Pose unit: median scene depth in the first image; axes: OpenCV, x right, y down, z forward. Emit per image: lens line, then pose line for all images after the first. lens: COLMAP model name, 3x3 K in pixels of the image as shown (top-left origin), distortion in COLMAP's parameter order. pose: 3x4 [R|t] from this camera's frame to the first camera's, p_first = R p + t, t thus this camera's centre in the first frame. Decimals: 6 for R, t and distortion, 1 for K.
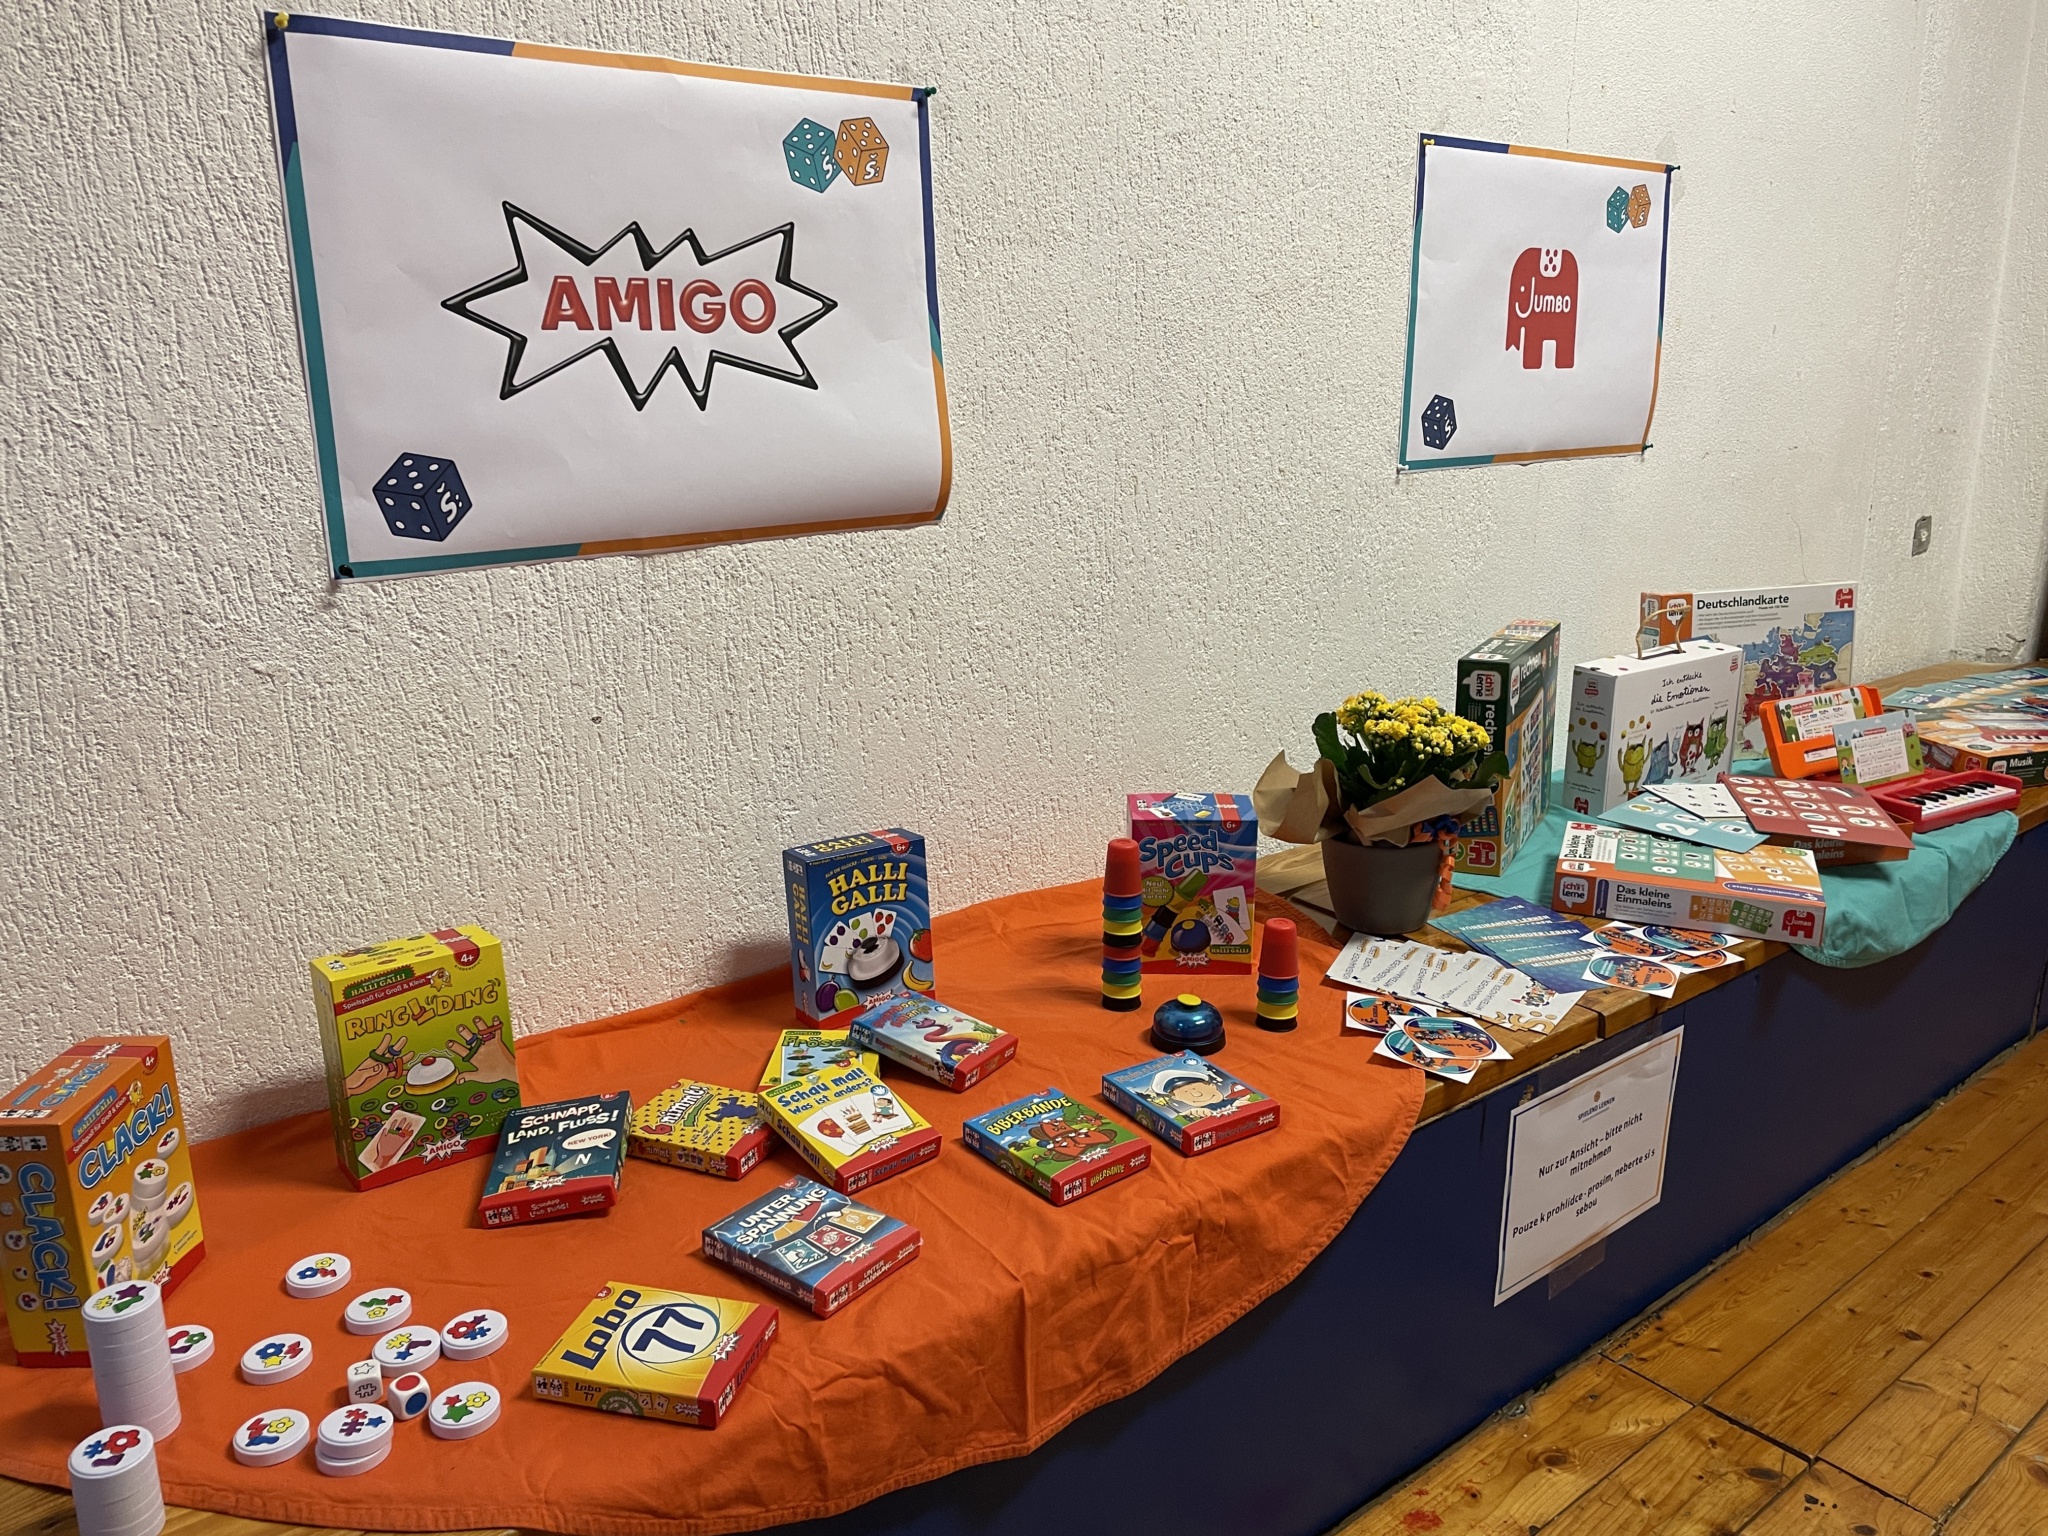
lens RADIAL K [[1544.6, 0, 1020.3], [0, 1544.6, 769.7], [0, 0, 1]] dist [0.076972, -0.018571]
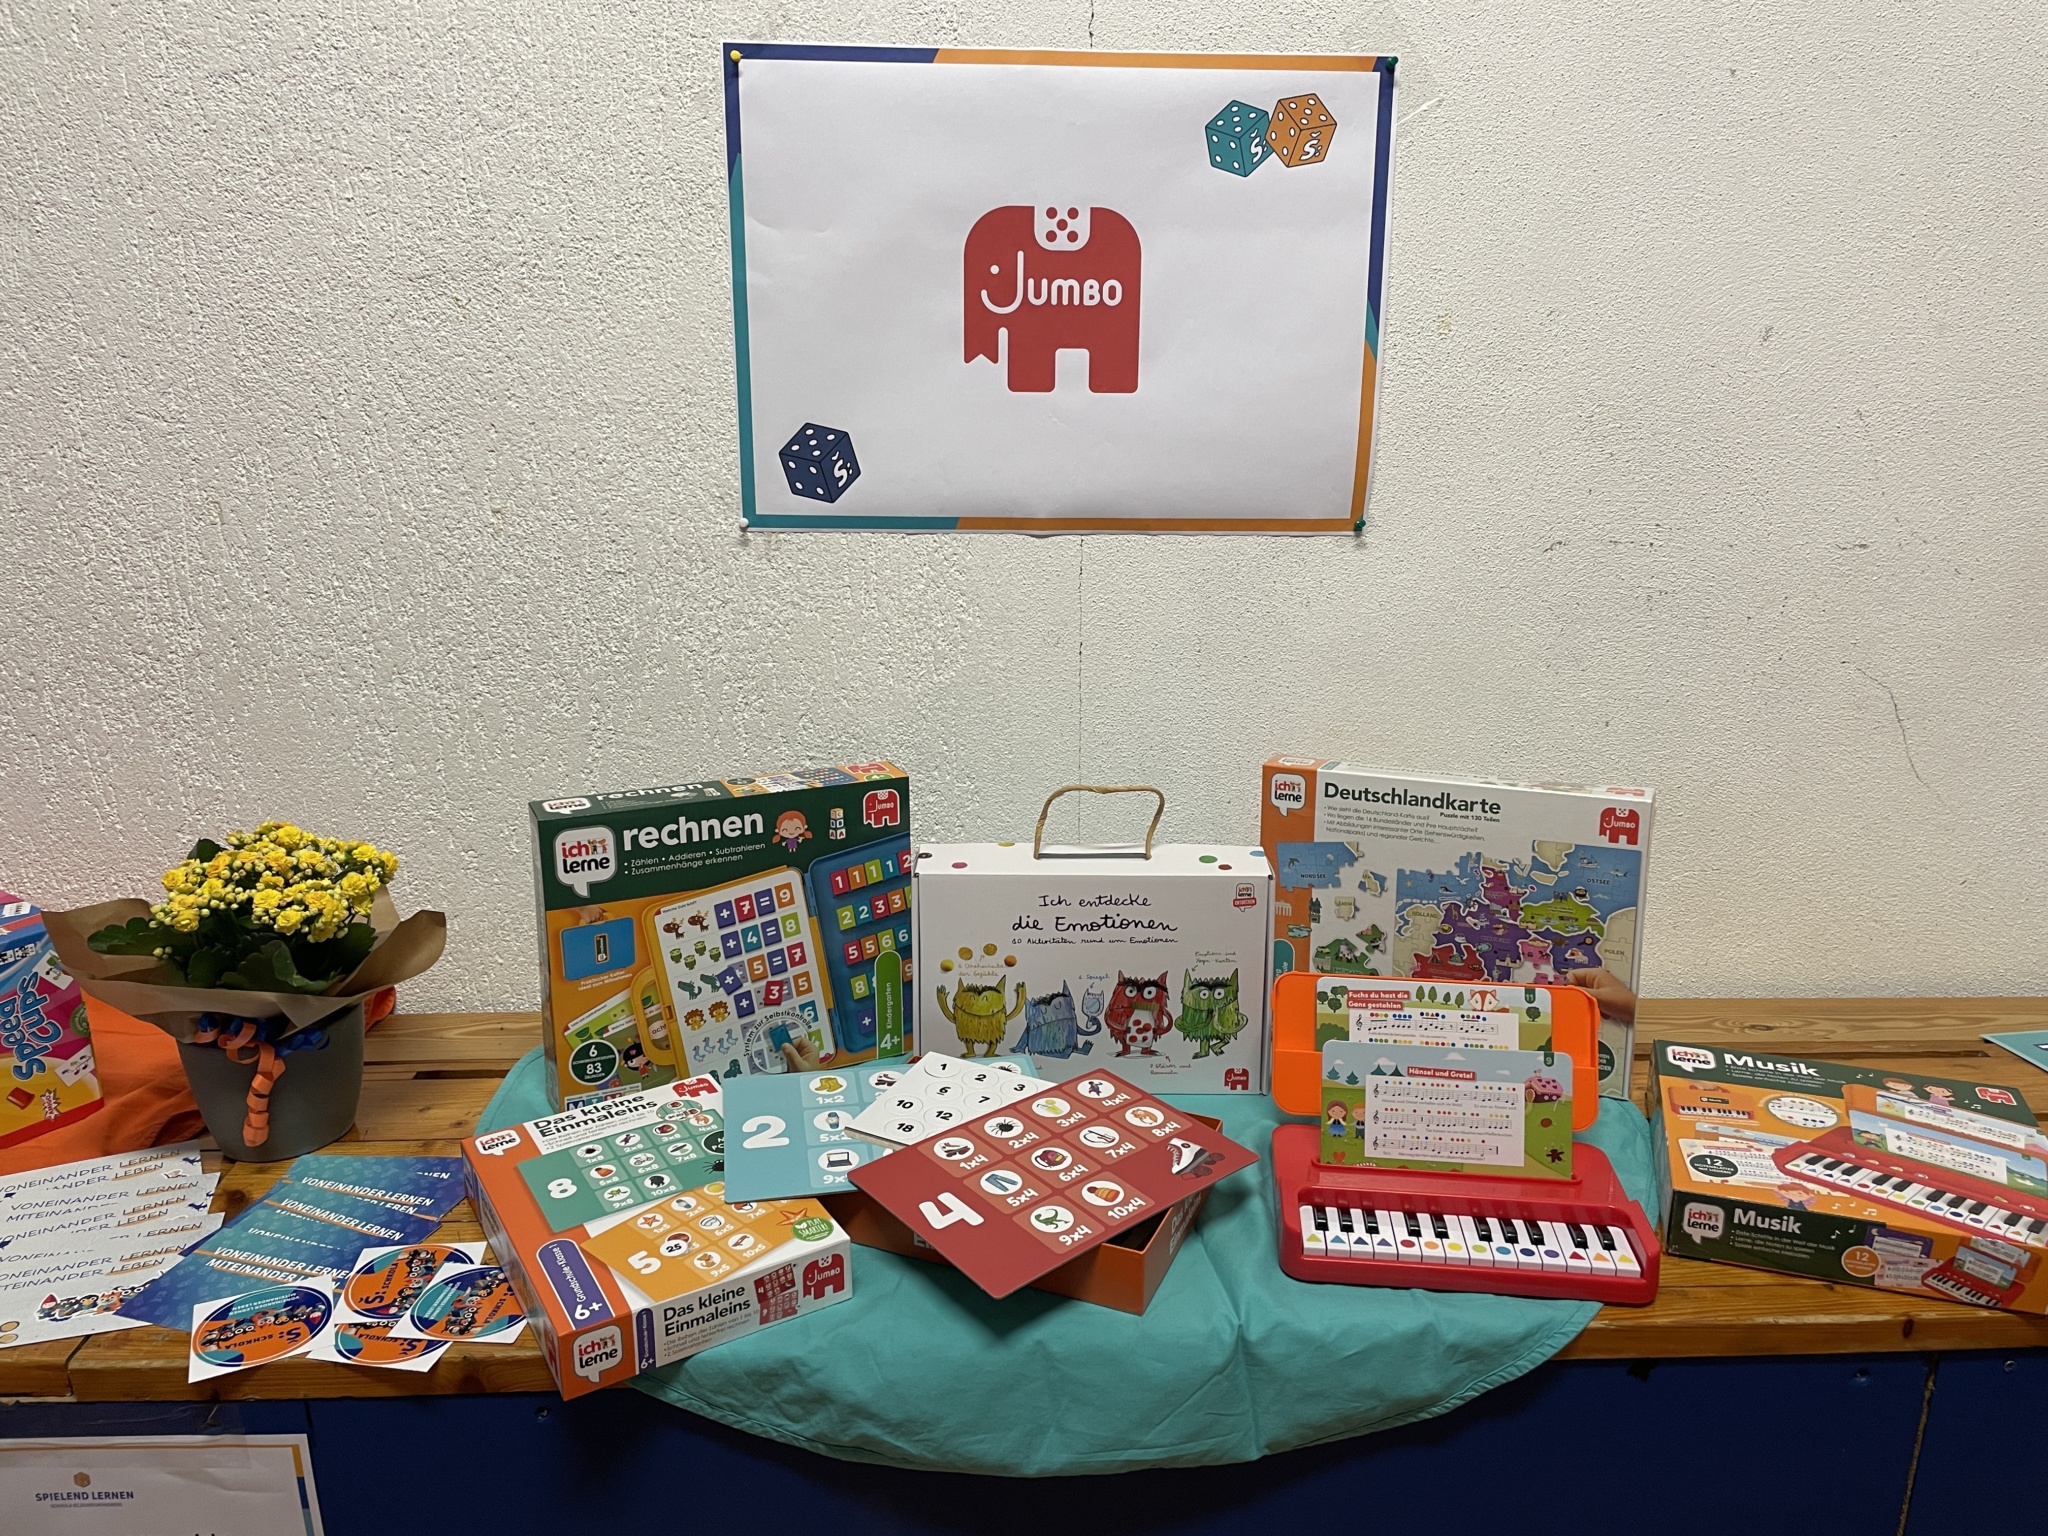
lens RADIAL K [[1544.6, 0, 1026.3], [0, 1544.6, 763.2], [0, 0, 1]] dist [0.076972, -0.018571]
pose [[0.798575, 0.175494, -0.575743, 0.735213], [-0.163130, 0.983854, 0.073625, -0.151040], [0.579368, 0.035126, 0.814309, 0.476041]]
